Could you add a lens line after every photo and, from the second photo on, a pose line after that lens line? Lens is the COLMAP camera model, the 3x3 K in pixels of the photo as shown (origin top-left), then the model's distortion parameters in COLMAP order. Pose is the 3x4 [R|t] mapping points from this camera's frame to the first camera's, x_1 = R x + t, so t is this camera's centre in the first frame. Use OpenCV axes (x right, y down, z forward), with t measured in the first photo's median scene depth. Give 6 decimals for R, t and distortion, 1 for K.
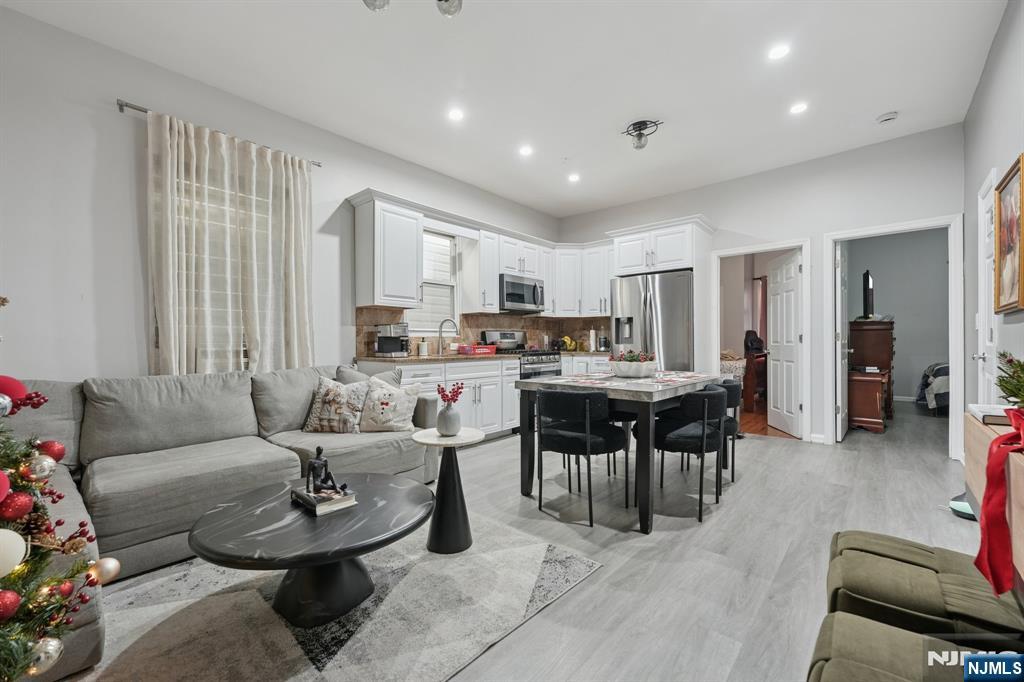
lens RADIAL K [[420.1, 0, 513.7], [0, 420.1, 345.5], [0, 0, 1]] dist [-0.008833, -0.000076]
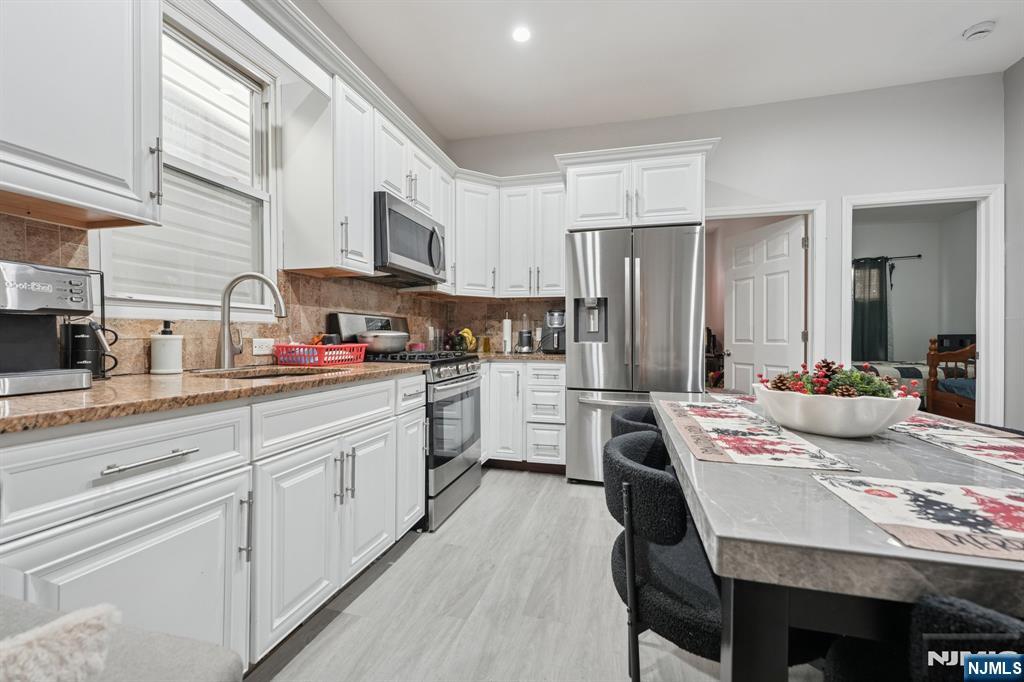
lens RADIAL K [[420.1, 0, 513.7], [0, 420.1, 345.5], [0, 0, 1]] dist [-0.008833, -0.000076]
pose [[0.897184, 0.002126, 0.441652, -0.100607], [-0.007190, 0.999926, 0.009791, -0.004254], [-0.441599, -0.011960, 0.897133, 0.511073]]
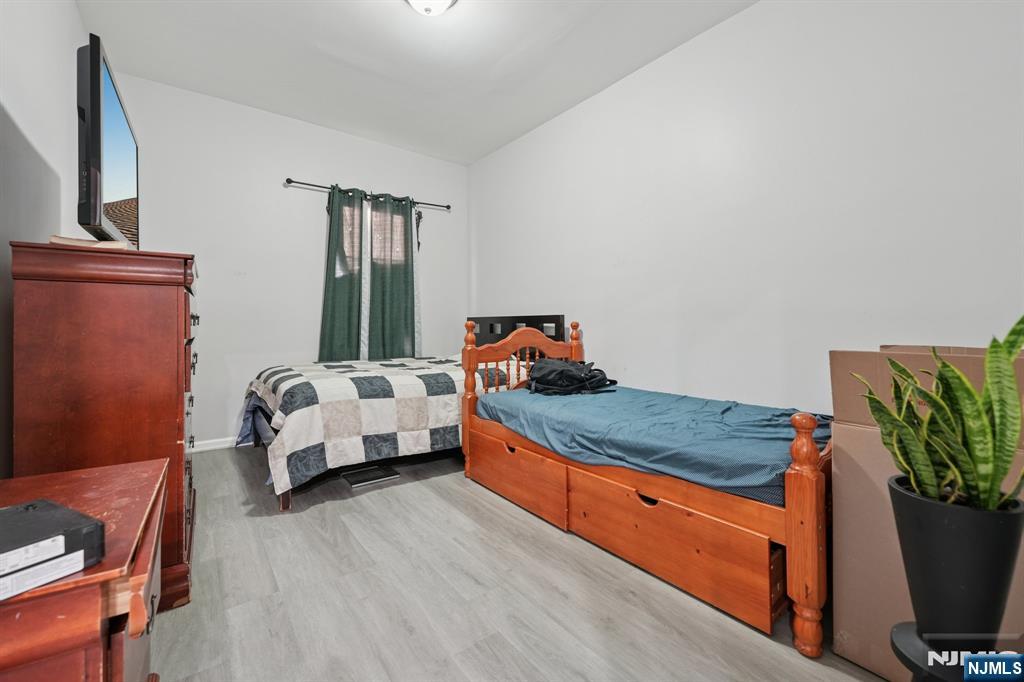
lens RADIAL K [[425.1, 0, 511.0], [0, 425.1, 324.4], [0, 0, 1]] dist [-0.000338, -0.000013]
pose [[0.193574, 0.013128, 0.980998, 0.747825], [0.001383, 0.999906, -0.013654, -0.006056], [-0.981085, 0.004000, 0.193538, 0.816650]]
